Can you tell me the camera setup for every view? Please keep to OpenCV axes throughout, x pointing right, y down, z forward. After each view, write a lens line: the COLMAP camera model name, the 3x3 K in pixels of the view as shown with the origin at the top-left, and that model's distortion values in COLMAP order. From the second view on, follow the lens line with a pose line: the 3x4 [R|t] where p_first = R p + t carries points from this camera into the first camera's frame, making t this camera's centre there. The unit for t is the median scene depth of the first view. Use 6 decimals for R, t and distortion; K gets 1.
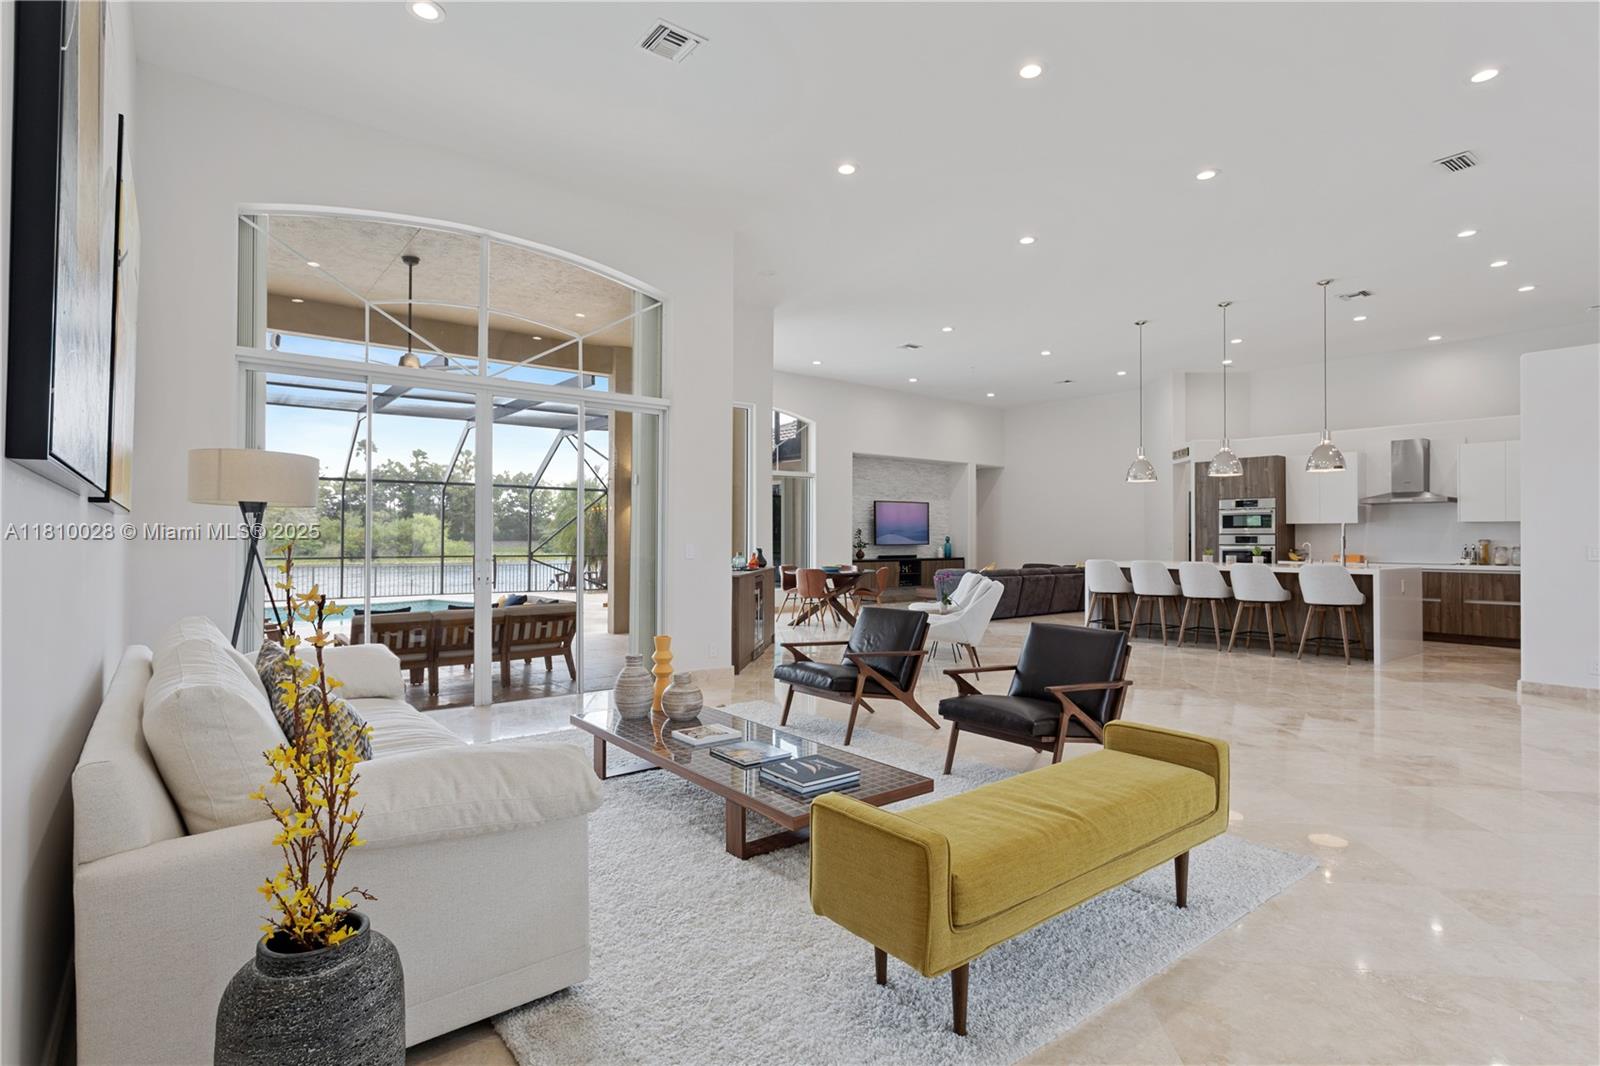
lens RADIAL K [[803.6, 0, 794.4], [0, 803.6, 532.9], [0, 0, 1]] dist [0.004810, 0.000340]
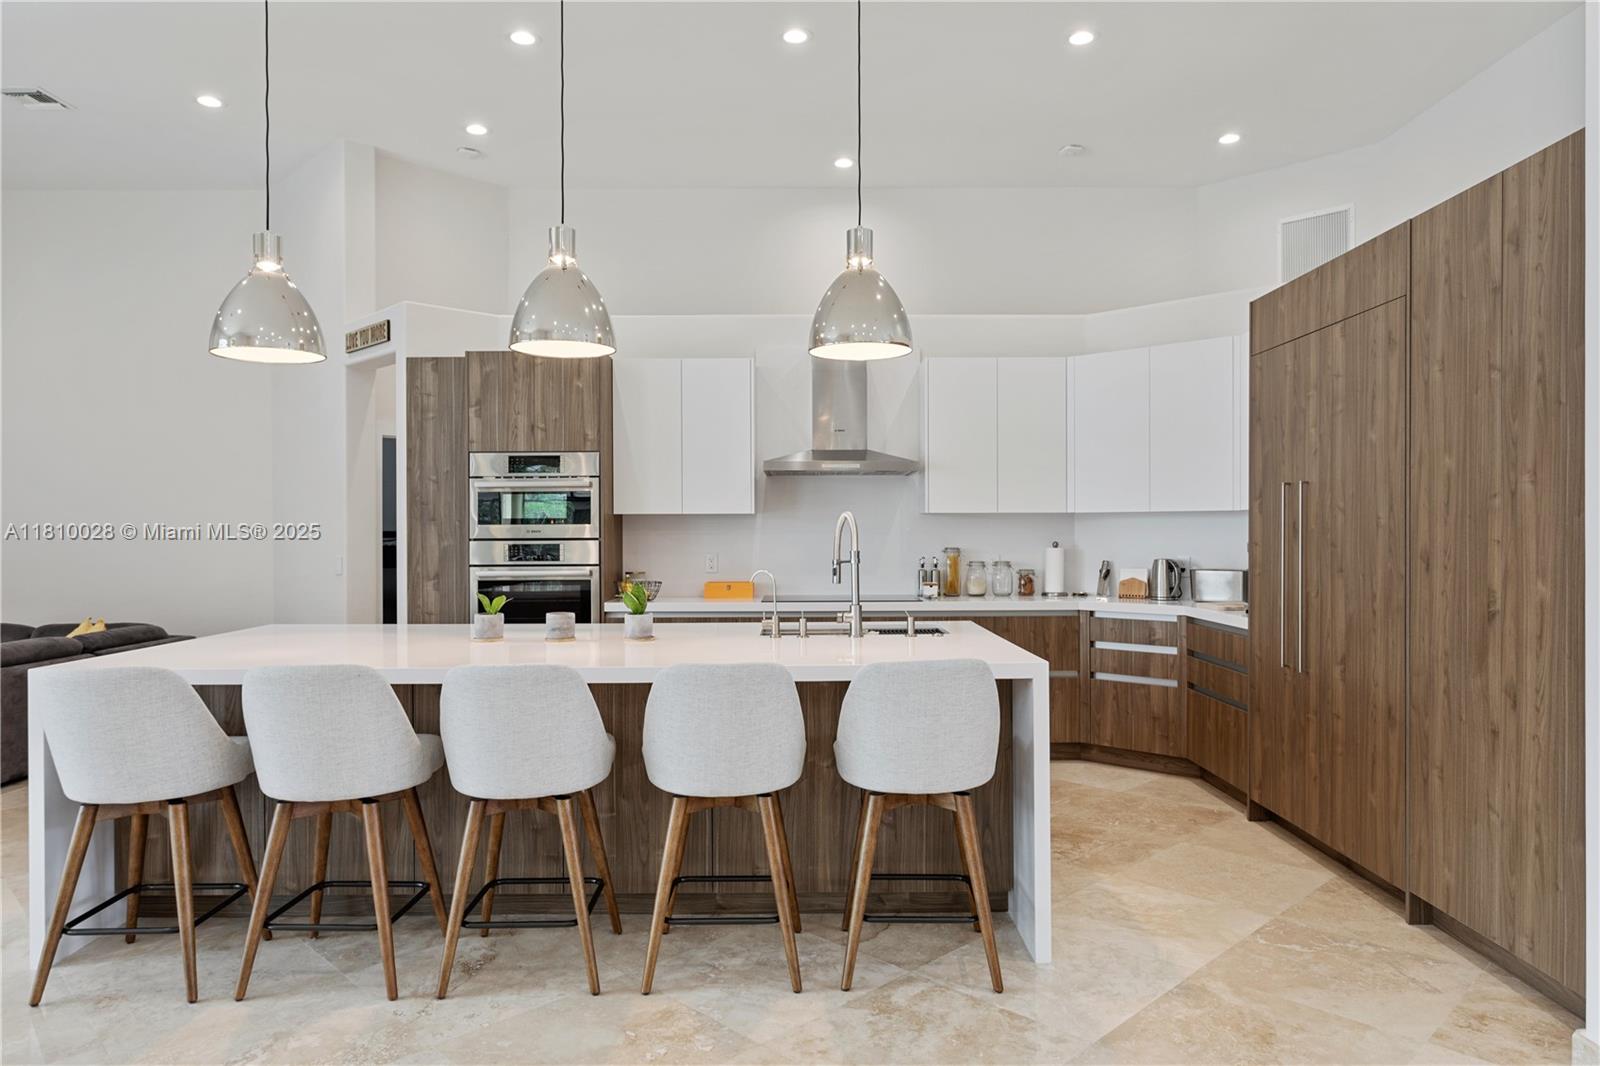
lens RADIAL K [[1062.4, 0, 797.1], [0, 1062.4, 539.0], [0, 0, 1]] dist [-0.001560, 0.000385]
pose [[0.635384, -0.008410, 0.772150, 0.233020], [0.002446, 0.999958, 0.008878, -0.002943], [-0.772192, -0.003753, 0.635378, 0.561101]]
